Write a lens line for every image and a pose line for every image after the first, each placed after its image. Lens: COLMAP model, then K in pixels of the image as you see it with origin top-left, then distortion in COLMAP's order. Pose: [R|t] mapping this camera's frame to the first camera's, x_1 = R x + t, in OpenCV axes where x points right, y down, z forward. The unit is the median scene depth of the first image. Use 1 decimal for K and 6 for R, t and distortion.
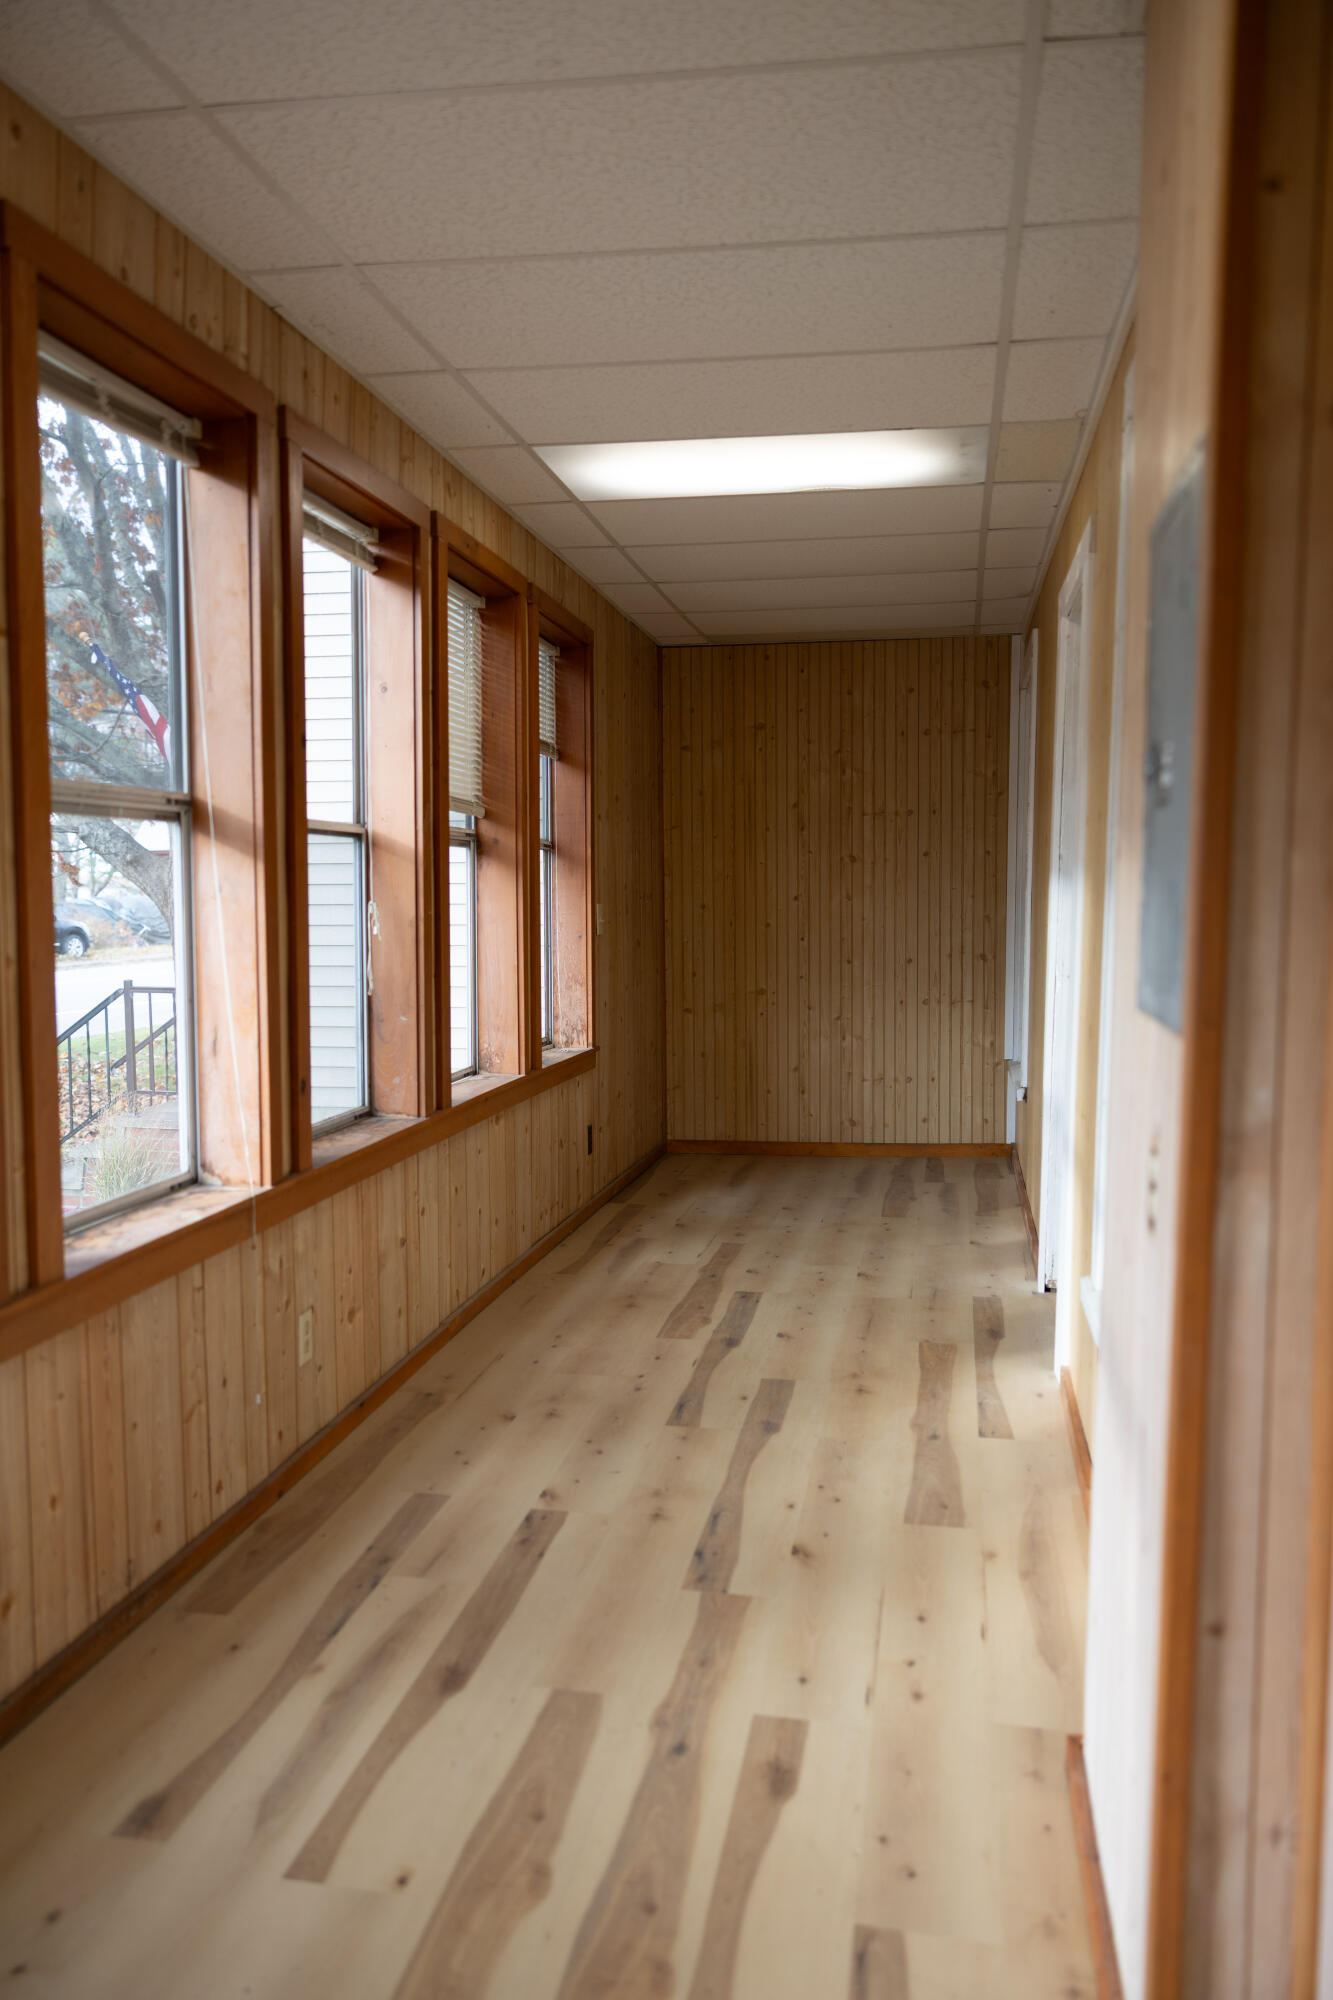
lens RADIAL K [[1572.2, 0, 665.4], [0, 1572.2, 1001.2], [0, 0, 1]] dist [-0.001843, 0.001164]
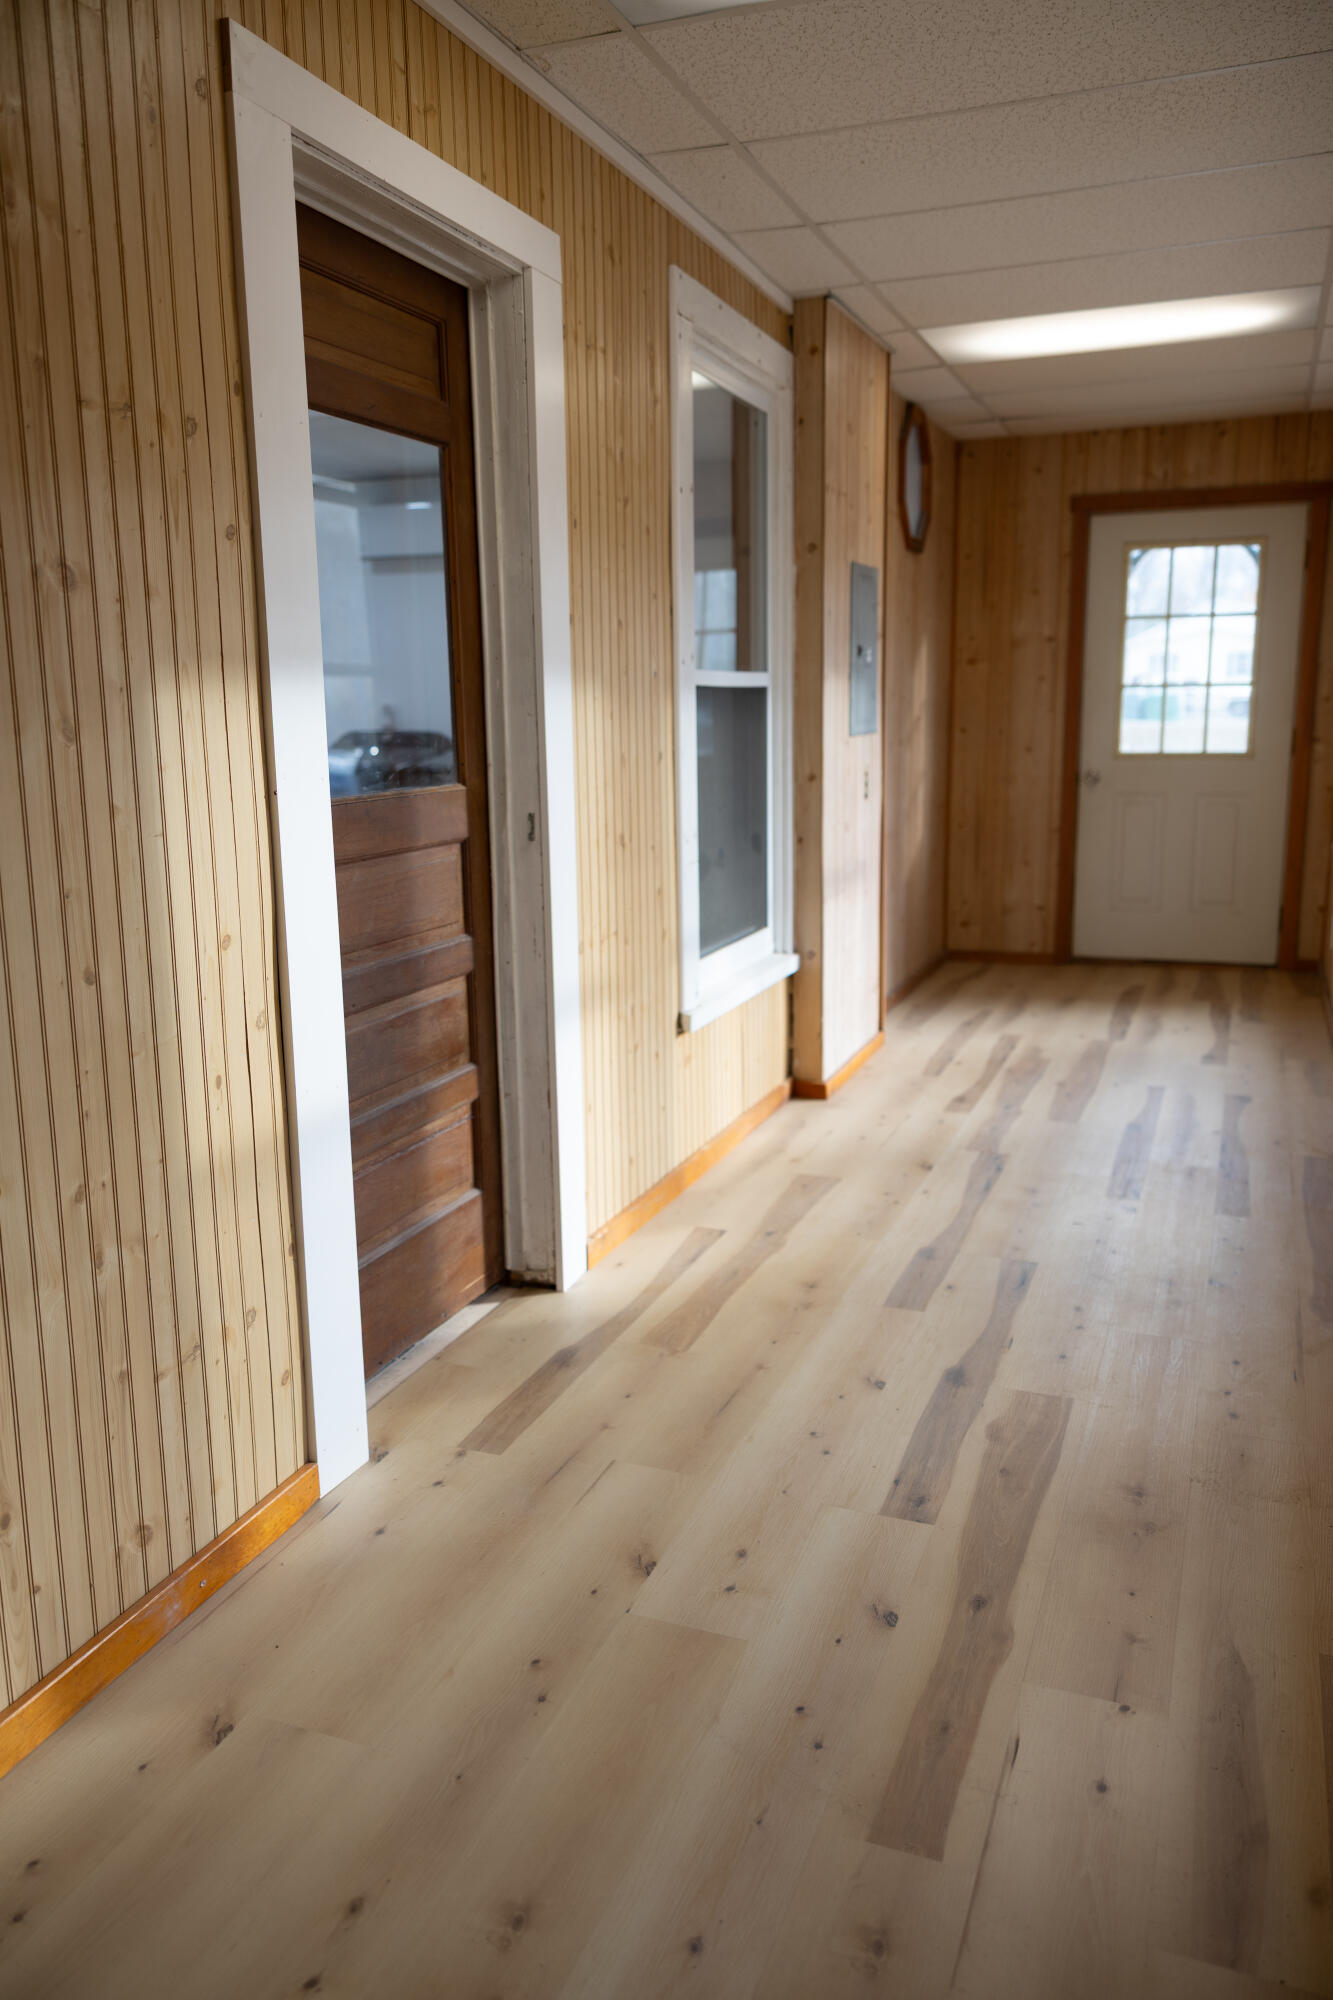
lens RADIAL K [[1572.2, 0, 673.5], [0, 1572.2, 1009.2], [0, 0, 1]] dist [-0.001843, 0.001164]
pose [[-0.985296, -0.029944, 0.168210, 0.059268], [0.016975, 0.962495, 0.270767, -0.135310], [-0.170009, 0.269641, -0.947835, 1.814169]]
